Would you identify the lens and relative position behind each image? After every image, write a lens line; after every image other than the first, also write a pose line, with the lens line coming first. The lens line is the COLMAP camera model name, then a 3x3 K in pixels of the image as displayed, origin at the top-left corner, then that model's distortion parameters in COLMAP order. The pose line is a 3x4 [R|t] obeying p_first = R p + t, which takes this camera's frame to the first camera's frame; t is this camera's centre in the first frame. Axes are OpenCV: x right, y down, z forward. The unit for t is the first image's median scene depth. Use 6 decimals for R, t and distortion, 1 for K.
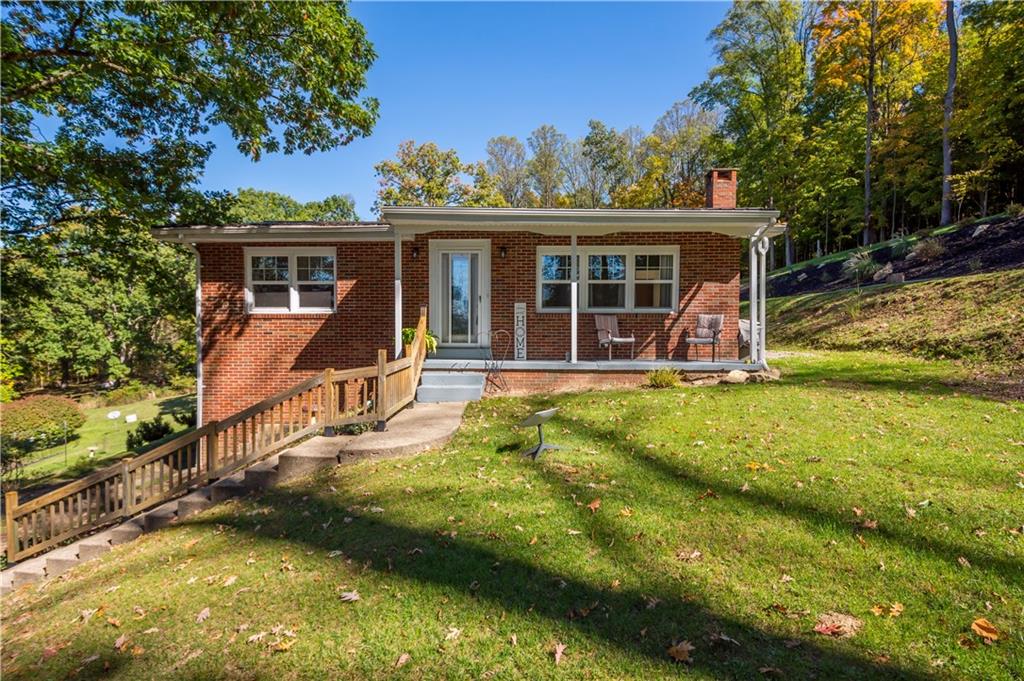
lens RADIAL K [[546.9, 0, 512.9], [0, 546.9, 337.5], [0, 0, 1]] dist [0.007666, -0.000487]
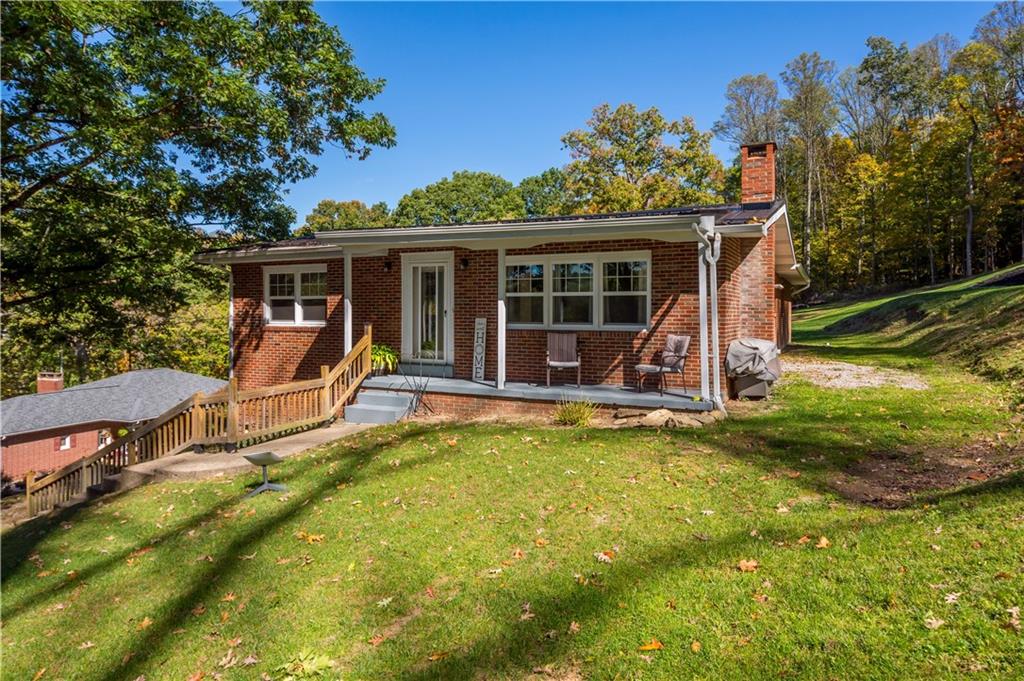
lens RADIAL K [[636.2, 0, 516.4], [0, 636.2, 303.7], [0, 0, 1]] dist [0.002047, -0.003095]
pose [[0.909276, -0.003757, -0.416177, 0.516608], [-0.005448, 0.999766, -0.020928, -0.065417], [0.416159, 0.021297, 0.909043, 0.041260]]
